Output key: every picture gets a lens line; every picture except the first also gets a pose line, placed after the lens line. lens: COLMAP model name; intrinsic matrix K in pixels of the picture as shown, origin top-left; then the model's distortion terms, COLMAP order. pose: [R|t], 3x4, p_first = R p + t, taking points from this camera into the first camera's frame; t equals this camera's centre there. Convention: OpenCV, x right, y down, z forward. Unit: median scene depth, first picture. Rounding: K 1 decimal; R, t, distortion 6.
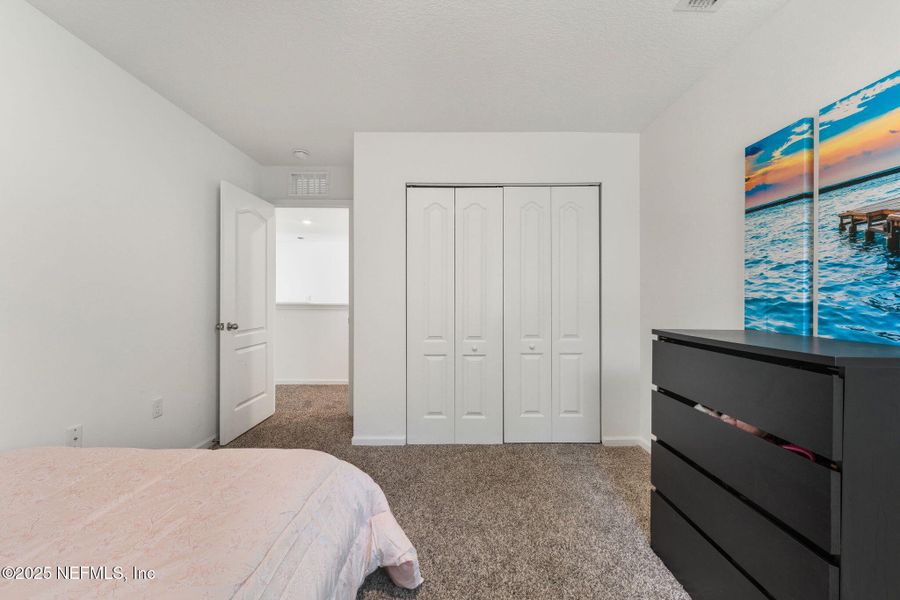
lens RADIAL K [[361.2, 0, 451.8], [0, 361.2, 294.8], [0, 0, 1]] dist [-0.000341, -0.000091]
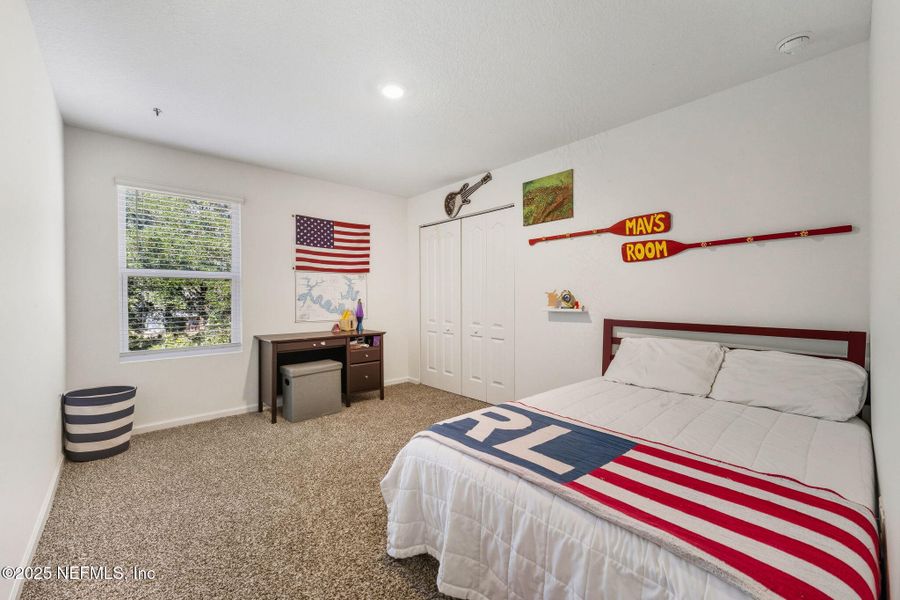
lens RADIAL K [[367.6, 0, 450.5], [0, 367.6, 297.2], [0, 0, 1]] dist [-0.004147, -0.000567]
pose [[0.654114, 0.007898, -0.756355, 1.368179], [0.009111, 0.999791, 0.018319, -0.015062], [0.756341, -0.018874, 0.653905, -0.002657]]
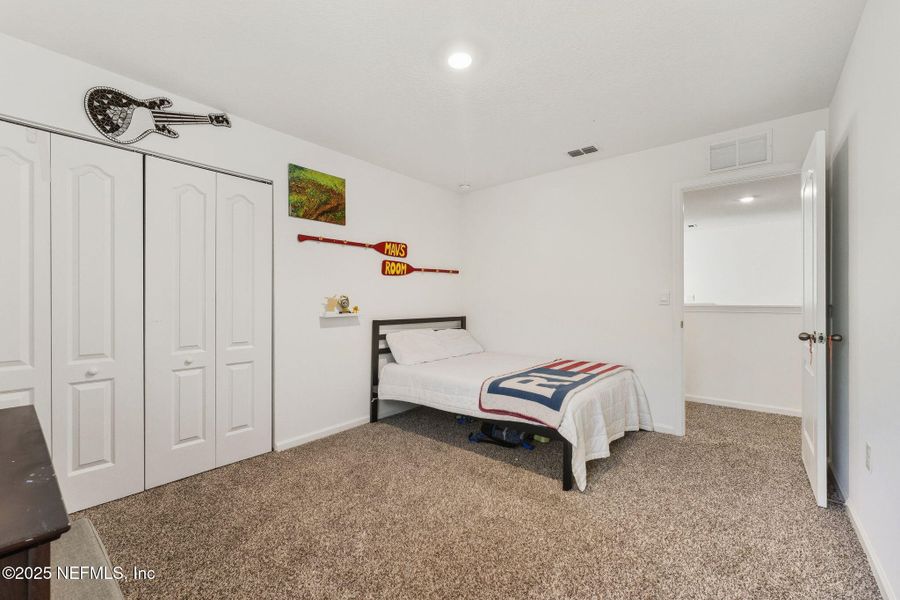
lens RADIAL K [[367.6, 0, 450.5], [0, 367.6, 297.2], [0, 0, 1]] dist [-0.004147, -0.000567]
pose [[0.650586, 0.014539, 0.759293, -0.028213], [-0.012341, 0.999887, -0.008572, 0.000243], [-0.759332, -0.003794, 0.650692, 0.000275]]
